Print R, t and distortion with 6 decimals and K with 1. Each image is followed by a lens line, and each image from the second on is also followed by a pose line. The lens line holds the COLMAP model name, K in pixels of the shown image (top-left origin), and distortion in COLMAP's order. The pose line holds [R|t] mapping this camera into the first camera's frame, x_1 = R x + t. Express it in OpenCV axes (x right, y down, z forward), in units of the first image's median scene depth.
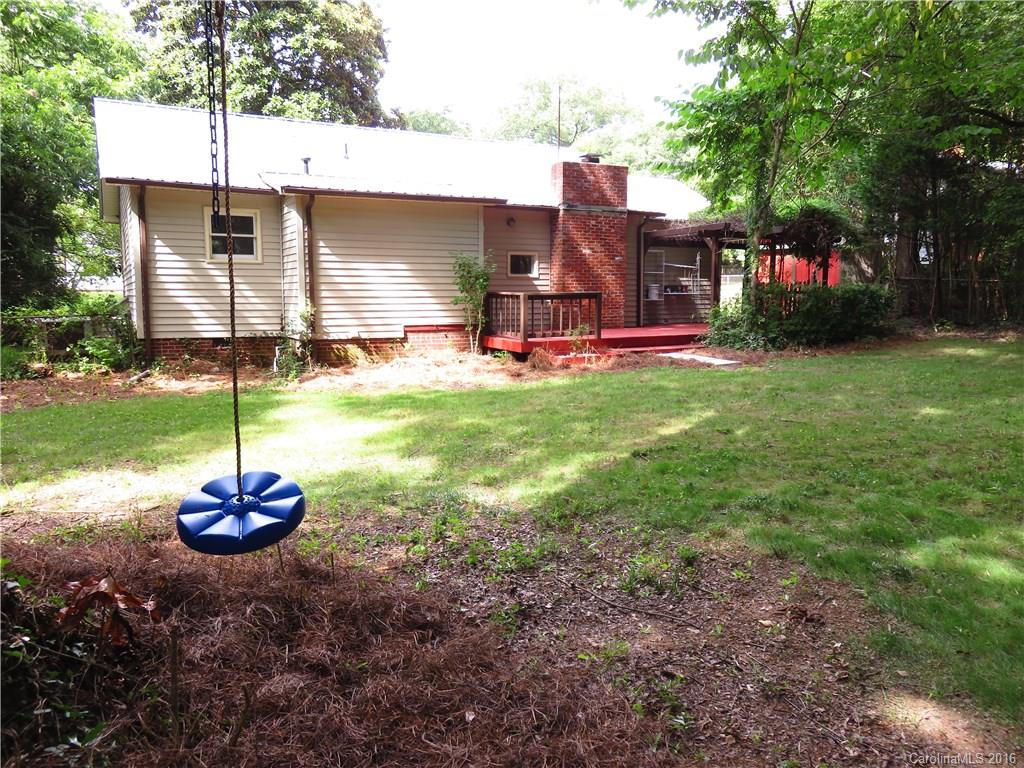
lens RADIAL K [[771.5, 0, 511.4], [0, 771.5, 387.8], [0, 0, 1]] dist [-0.006999, -0.005011]
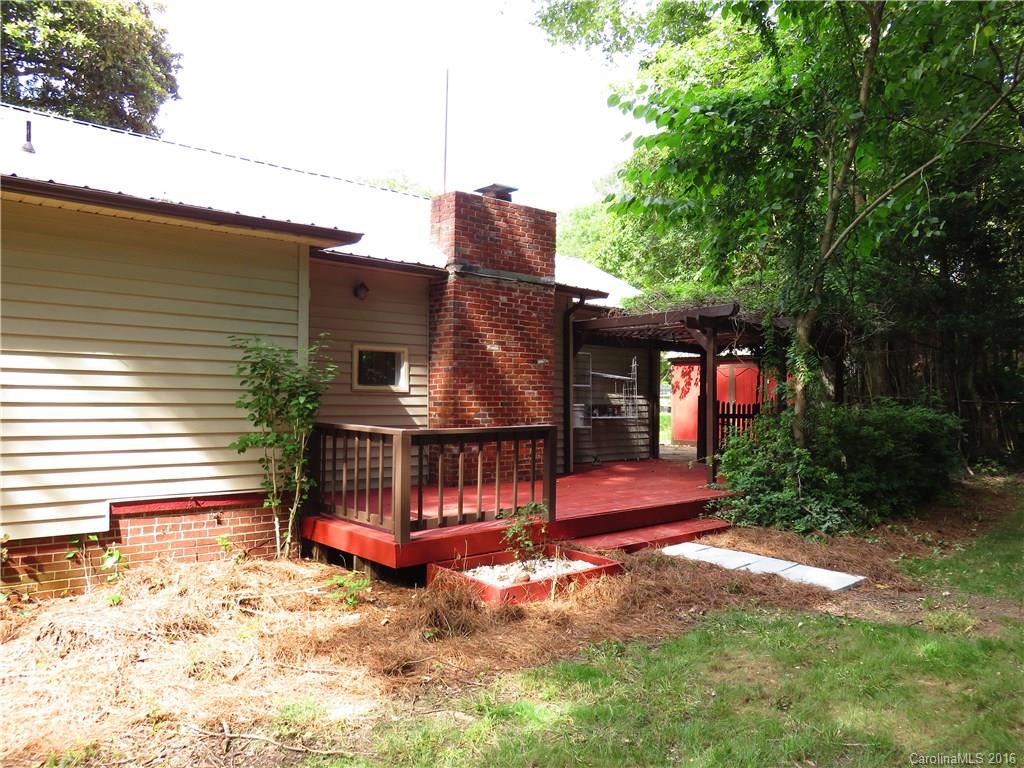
lens RADIAL K [[771.5, 0, 511.4], [0, 771.5, 387.8], [0, 0, 1]] dist [-0.006999, -0.005011]
pose [[0.974337, 0.013861, 0.224668, -0.018038], [0.018055, 0.990074, -0.139383, -0.068740], [-0.224370, 0.139862, 0.964415, 0.457109]]
